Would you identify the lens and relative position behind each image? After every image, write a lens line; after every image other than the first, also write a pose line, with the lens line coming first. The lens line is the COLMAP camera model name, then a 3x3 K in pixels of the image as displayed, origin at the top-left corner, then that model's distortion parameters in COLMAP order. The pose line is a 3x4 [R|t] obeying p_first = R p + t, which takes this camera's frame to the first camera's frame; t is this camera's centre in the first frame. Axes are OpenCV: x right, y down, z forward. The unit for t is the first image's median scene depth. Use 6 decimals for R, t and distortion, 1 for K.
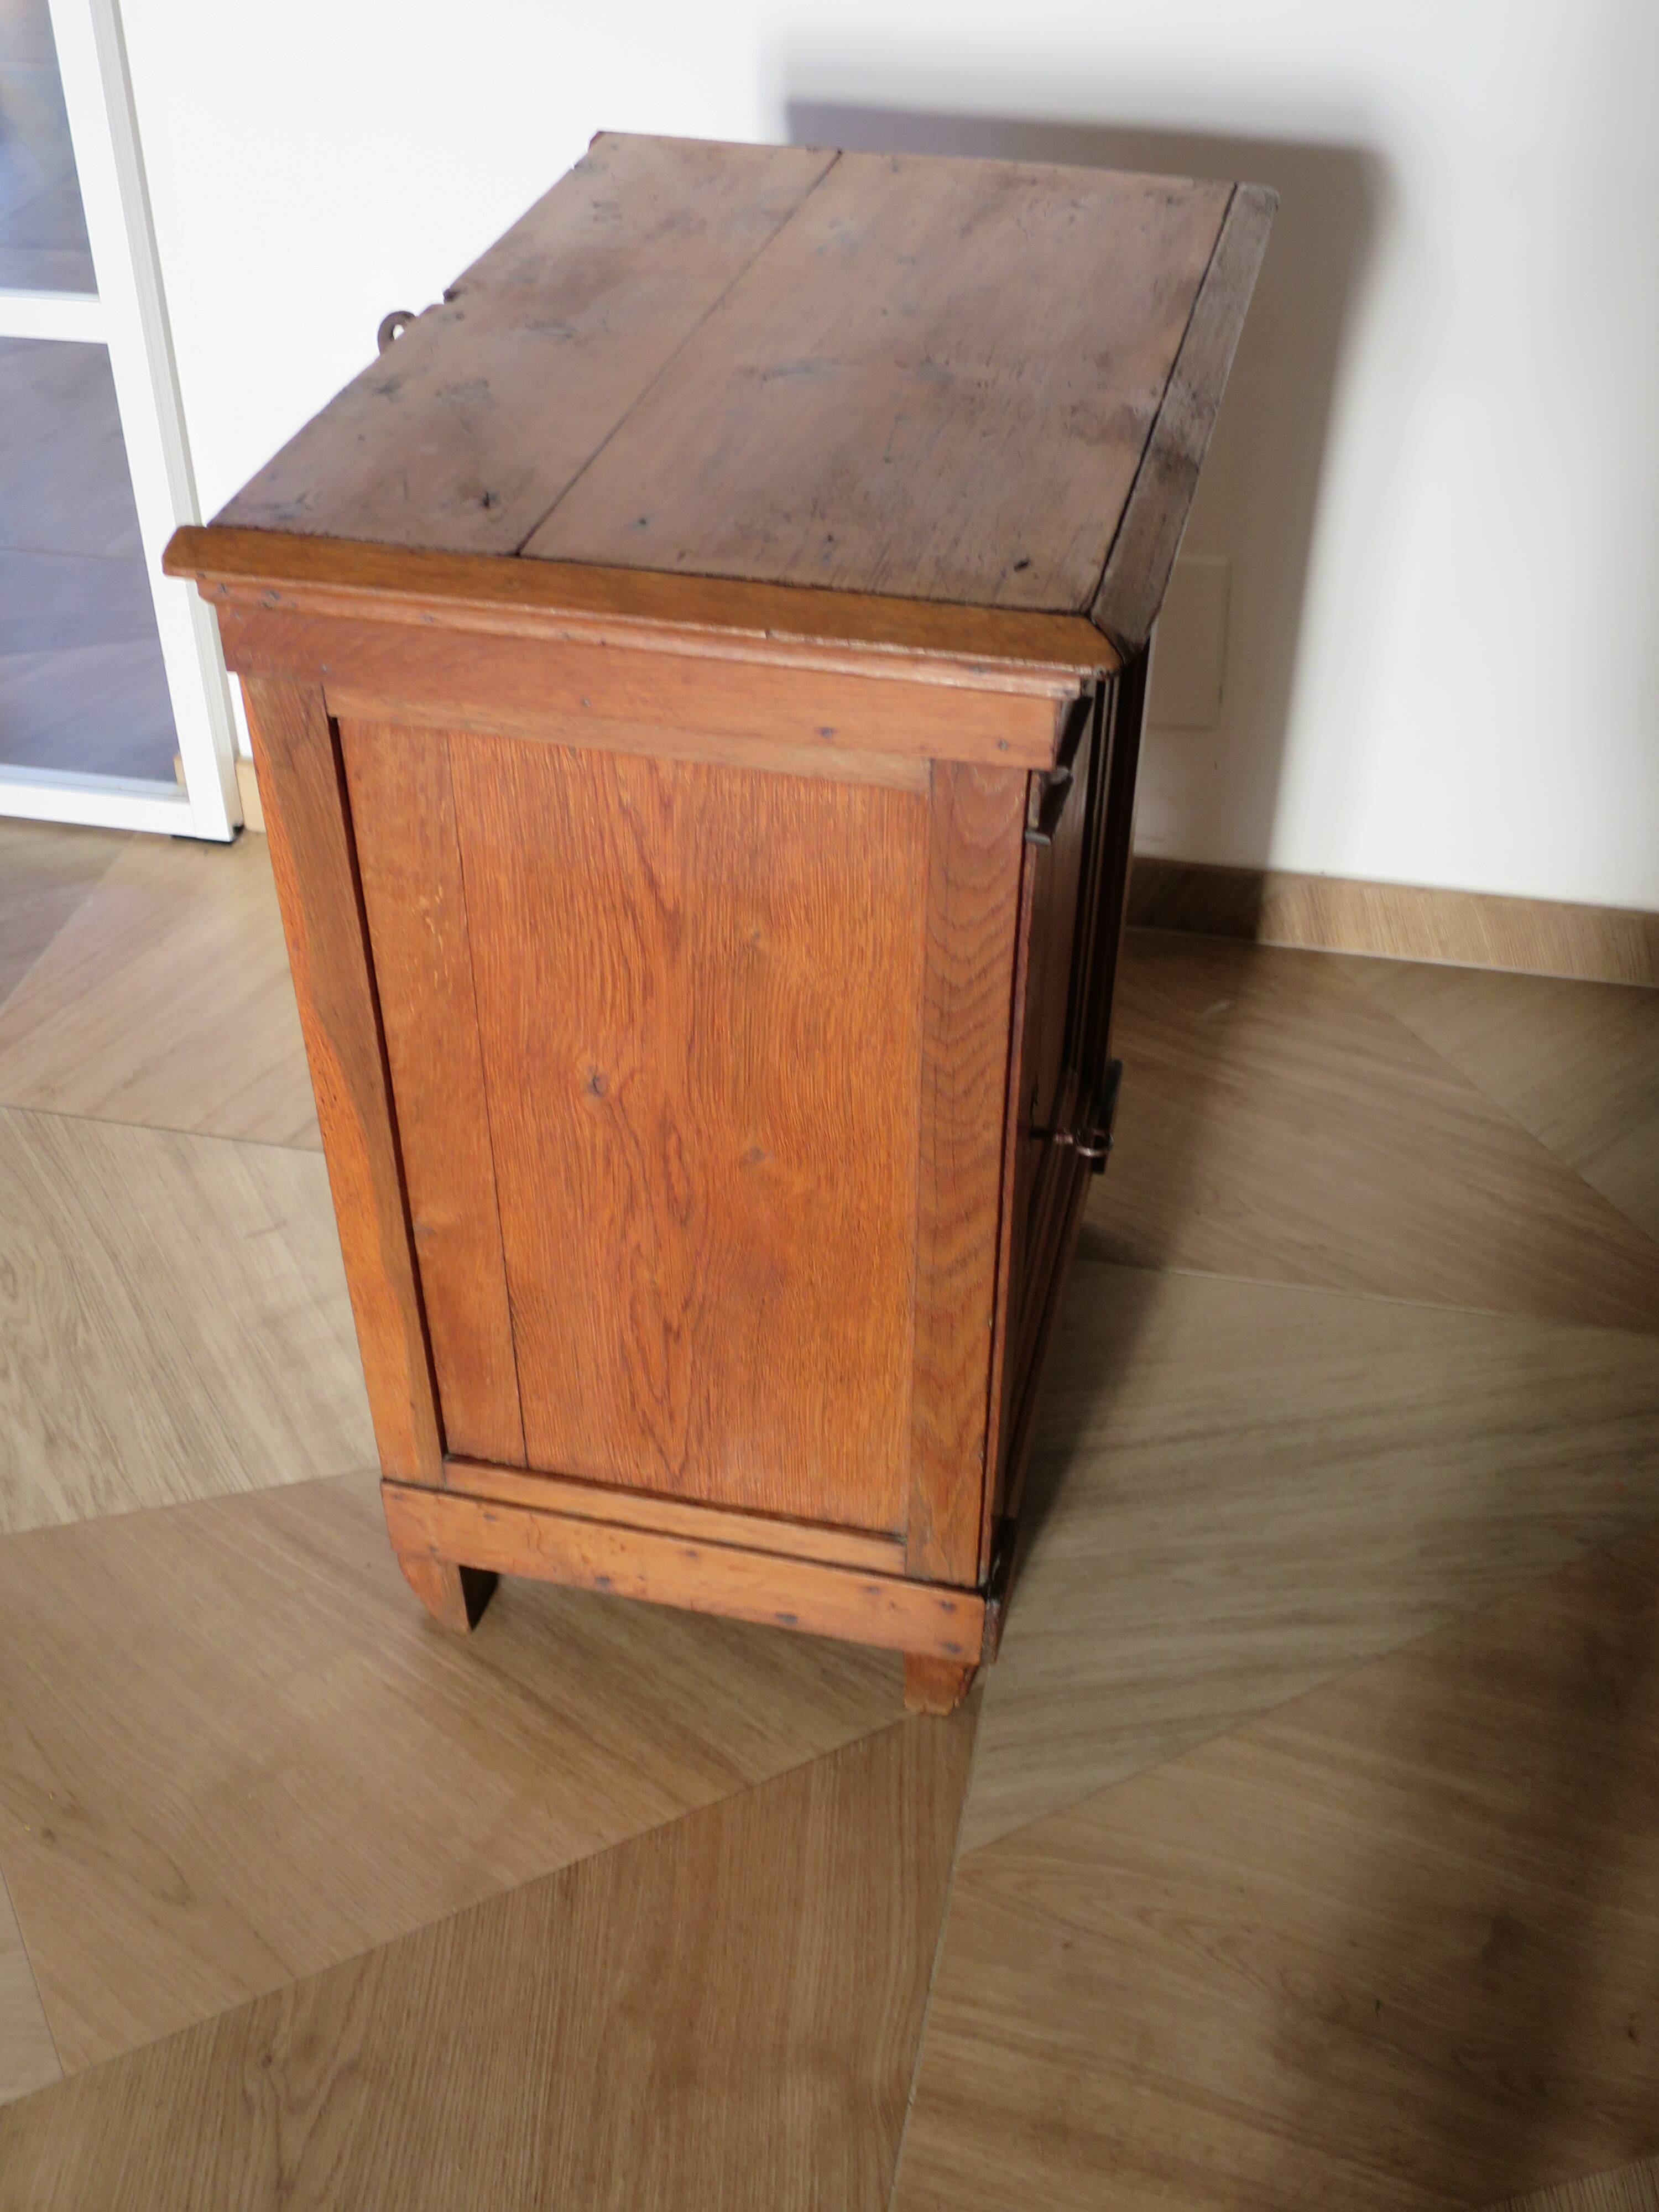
lens RADIAL K [[2331.5, 0, 823.3], [0, 2331.5, 1096.7], [0, 0, 1]] dist [-0.076190, 0.000000]
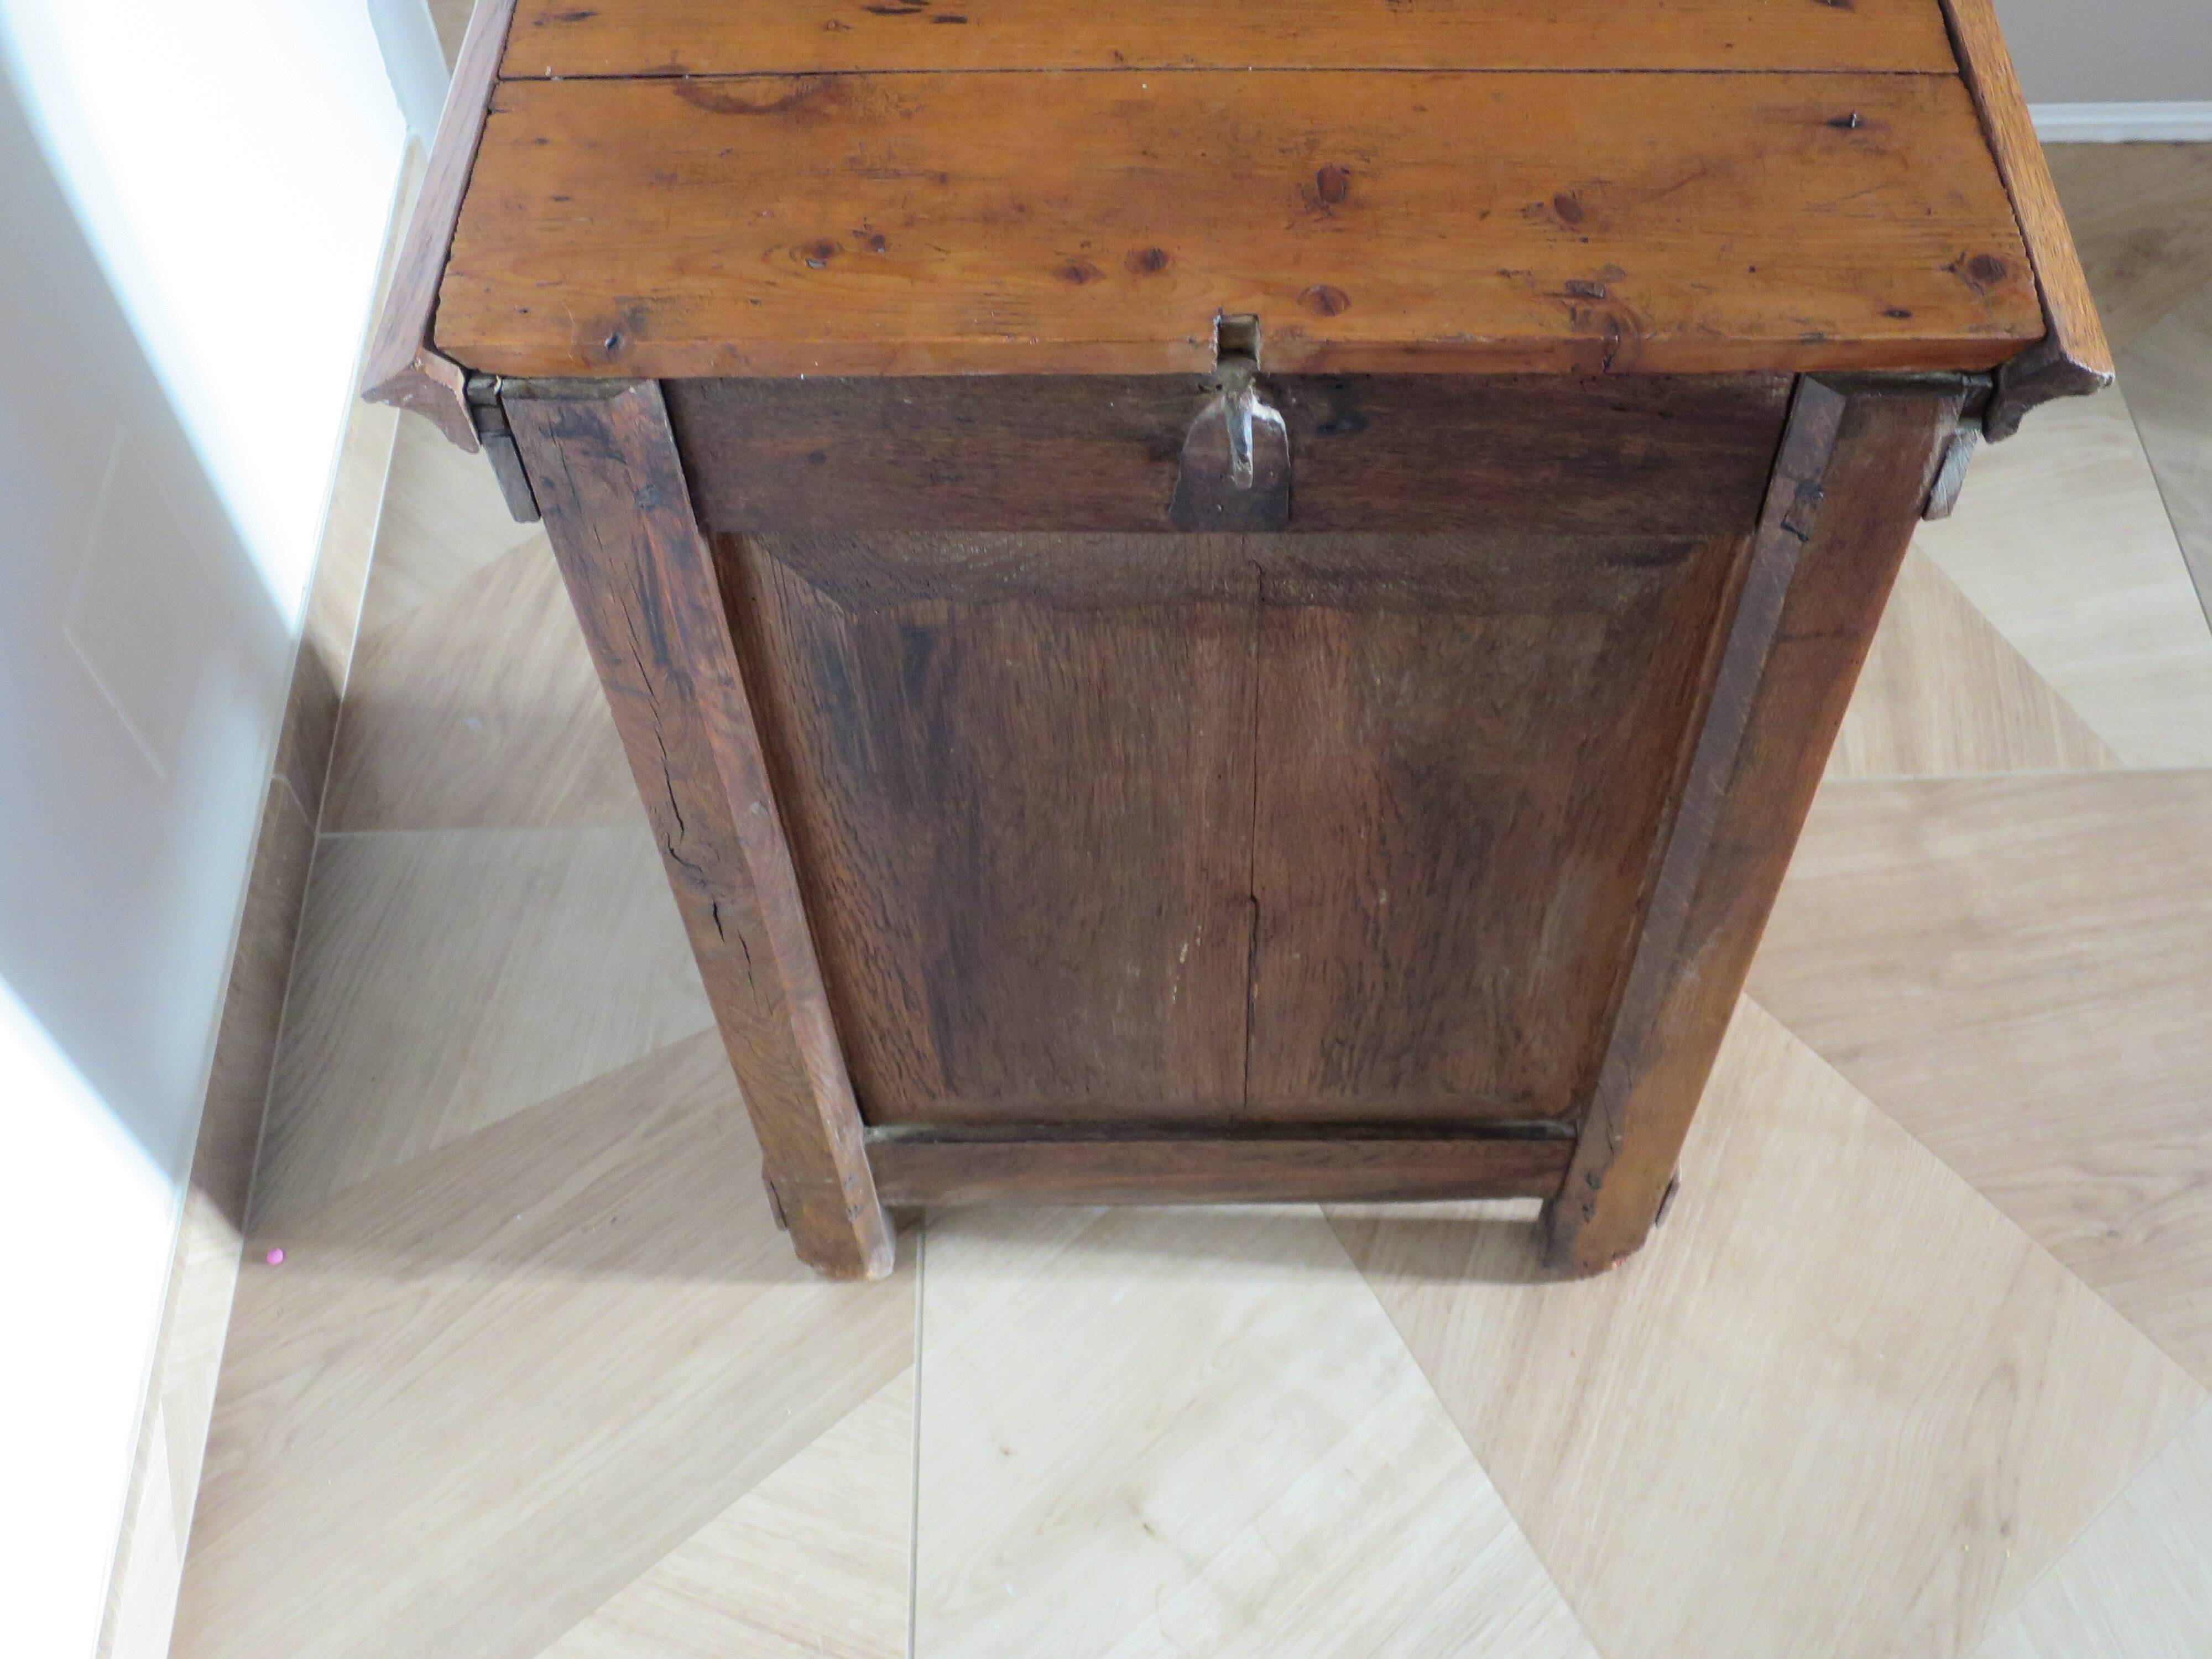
lens RADIAL K [[2331.5, 0, 1096.4], [0, 2331.5, 833.6], [0, 0, 1]] dist [-0.076190, 0.000000]
pose [[-0.212603, -0.804553, 0.554522, -0.611455], [0.645098, 0.310677, 0.698089, -0.765951], [-0.733927, 0.506136, 0.452965, 0.756105]]
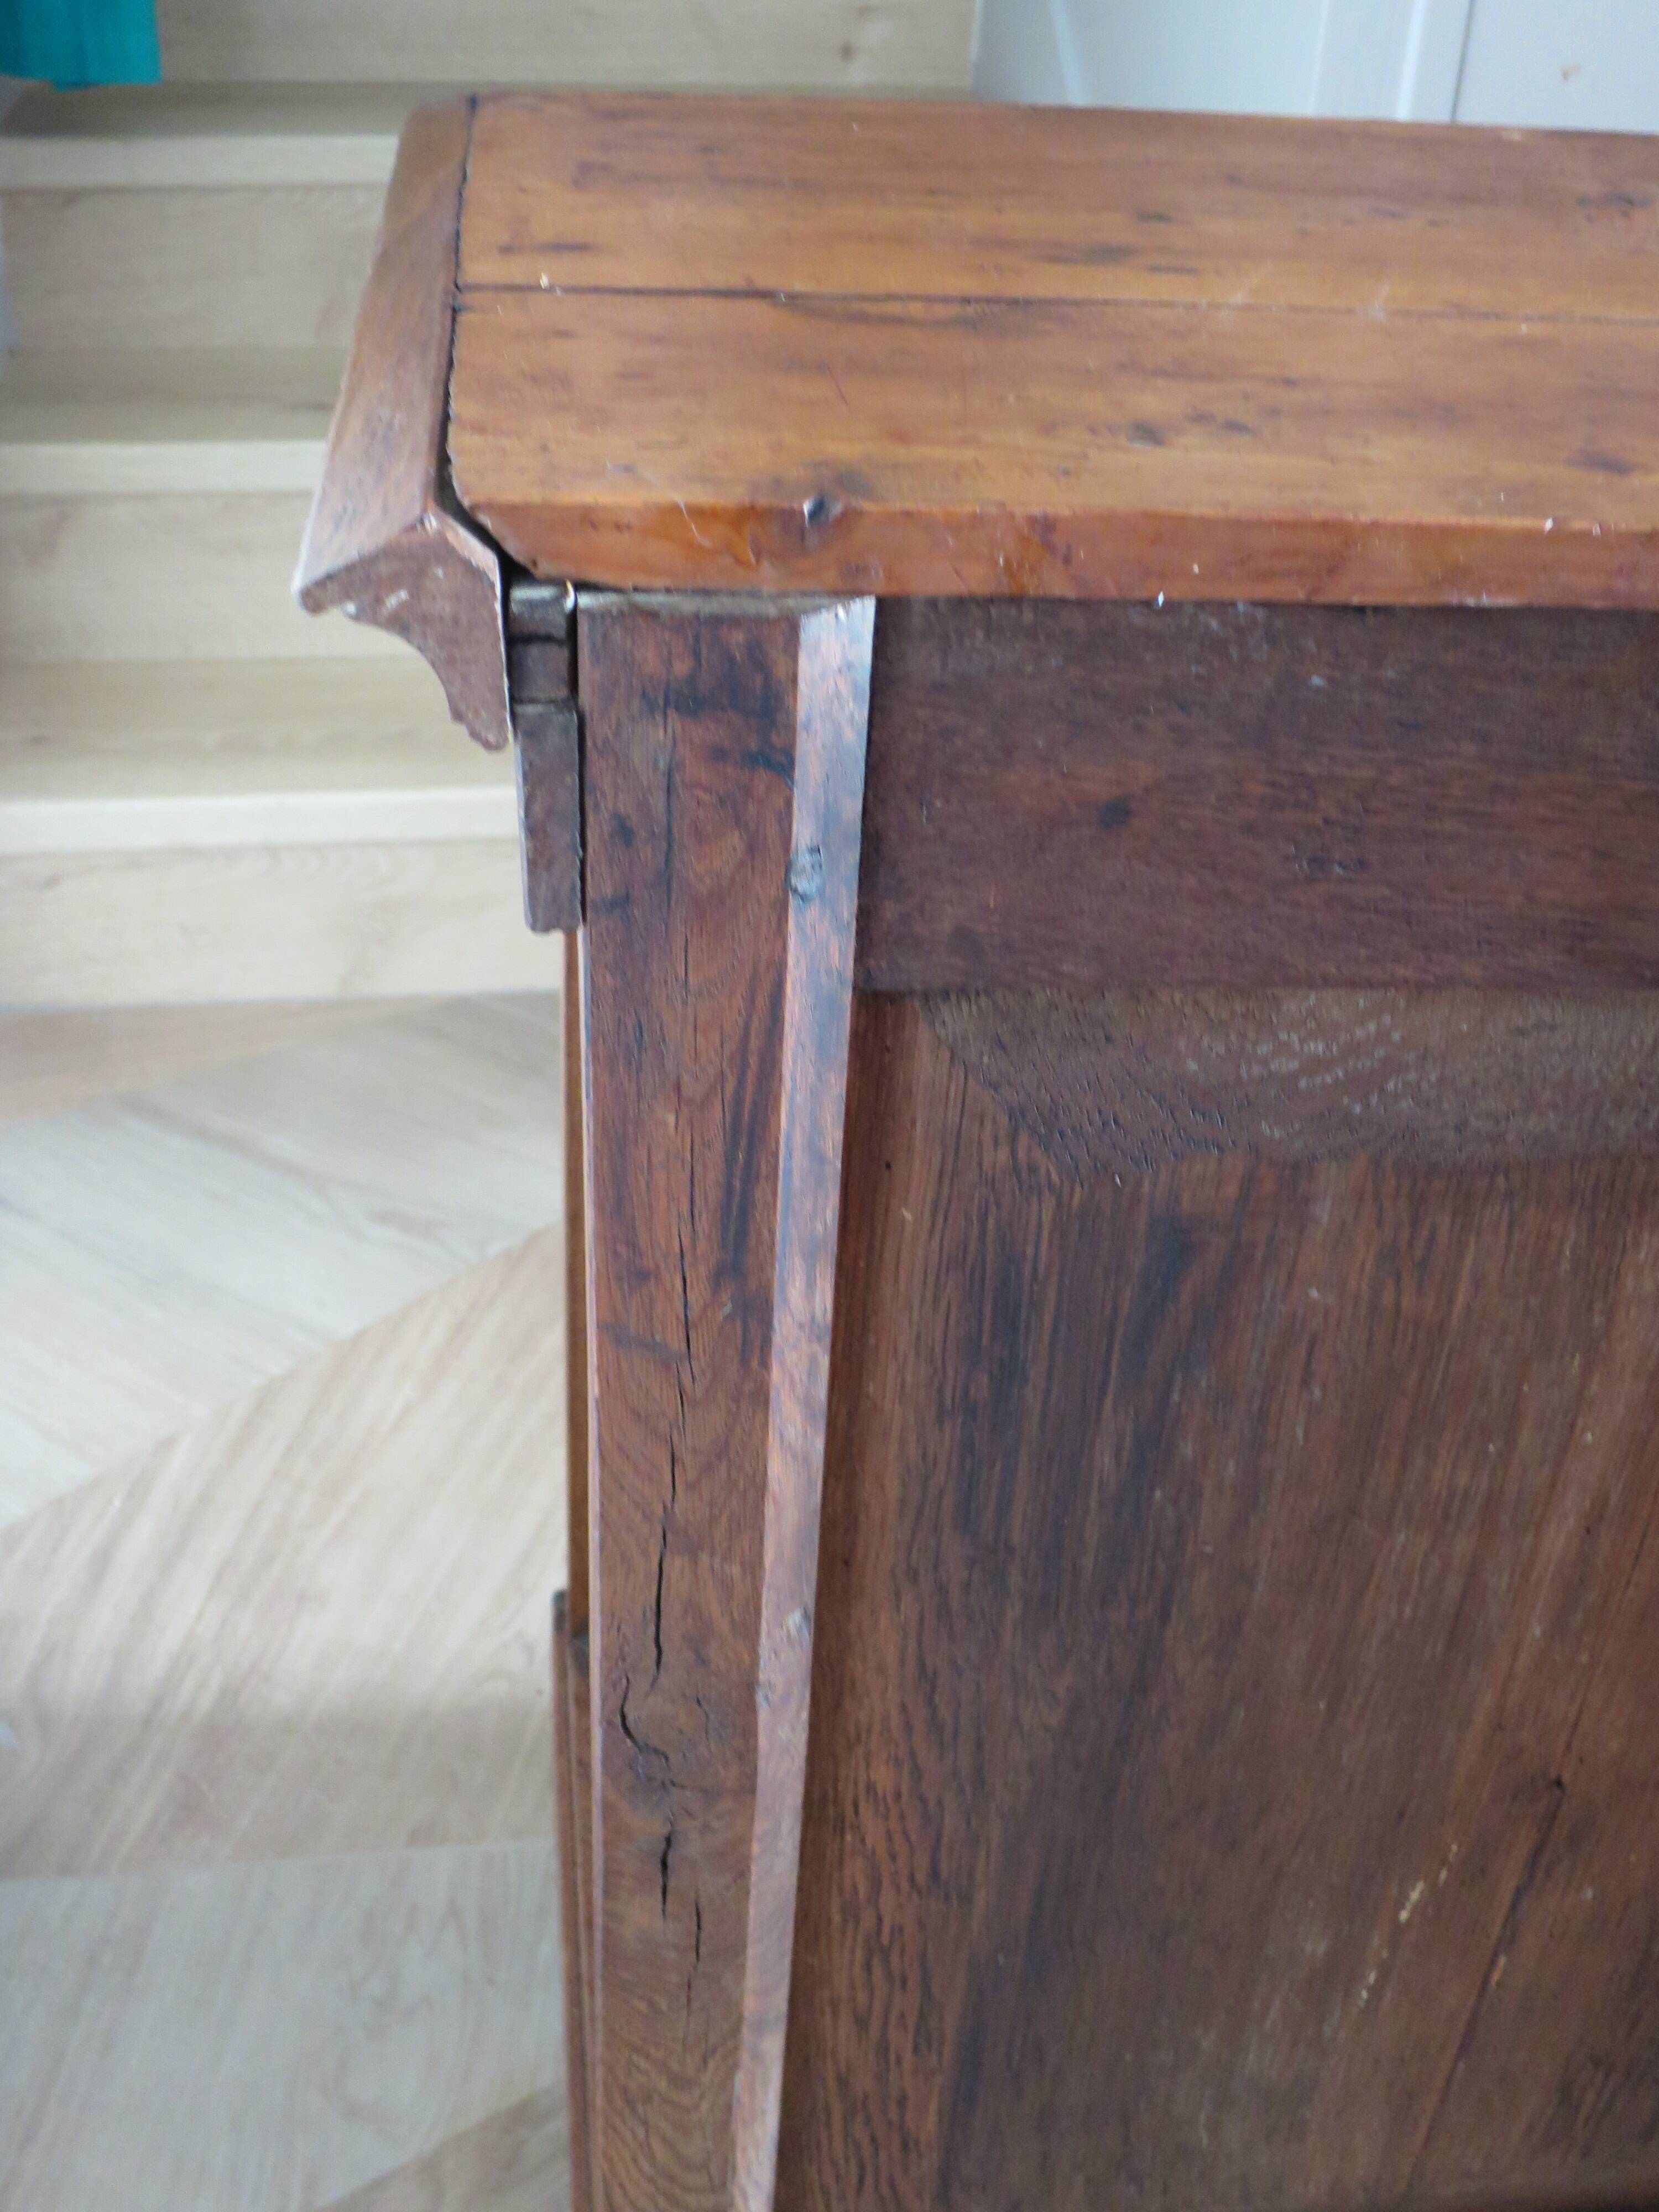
lens RADIAL K [[2328.4, 0, 823.9], [0, 2328.4, 1098.7], [0, 0, 1]] dist [-0.071306, 0.000000]
pose [[-0.338890, -0.536190, 0.773081, -0.416908], [0.553527, 0.550809, 0.624674, -0.605148], [-0.760764, 0.639617, 0.110132, 1.094061]]
